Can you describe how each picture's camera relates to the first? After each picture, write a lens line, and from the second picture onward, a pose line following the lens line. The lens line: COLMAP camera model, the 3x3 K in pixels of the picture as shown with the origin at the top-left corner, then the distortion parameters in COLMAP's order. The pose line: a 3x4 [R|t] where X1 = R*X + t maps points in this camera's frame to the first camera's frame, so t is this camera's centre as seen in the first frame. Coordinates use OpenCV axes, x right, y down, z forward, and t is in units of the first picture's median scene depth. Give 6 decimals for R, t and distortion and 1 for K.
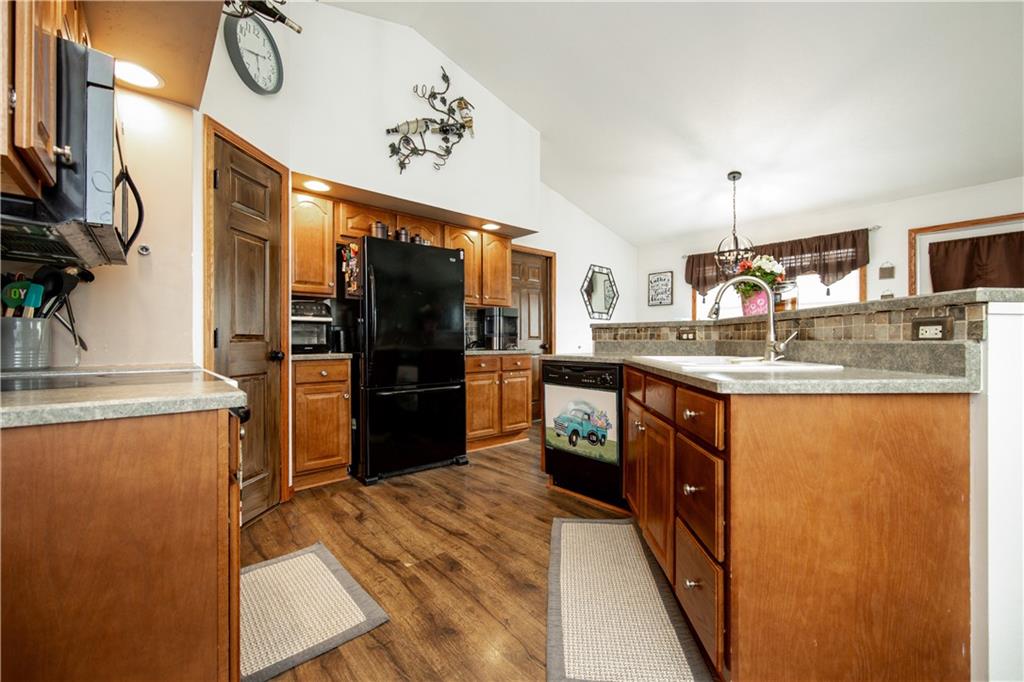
lens RADIAL K [[412.8, 0, 515.8], [0, 412.8, 344.7], [0, 0, 1]] dist [-0.010209, 0.000027]
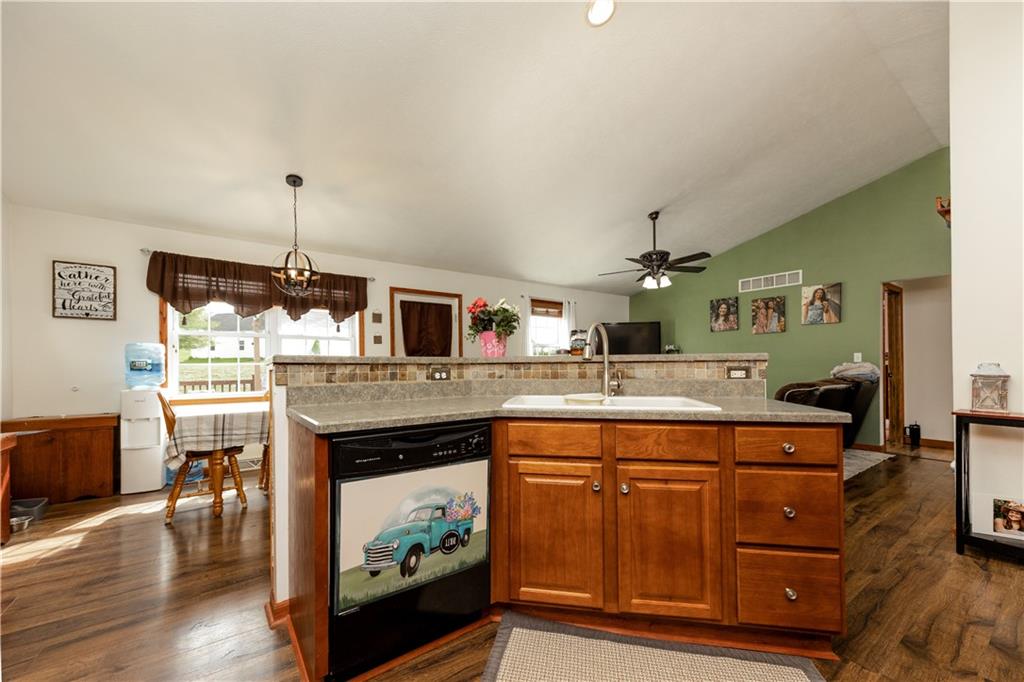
lens RADIAL K [[403.6, 0, 509.9], [0, 403.6, 368.2], [0, 0, 1]] dist [0.000827, 0.000003]
pose [[0.089888, -0.002817, 0.995948, -0.300508], [0.018639, 0.999826, 0.001146, -0.026466], [-0.995777, 0.018461, 0.089925, 0.618031]]
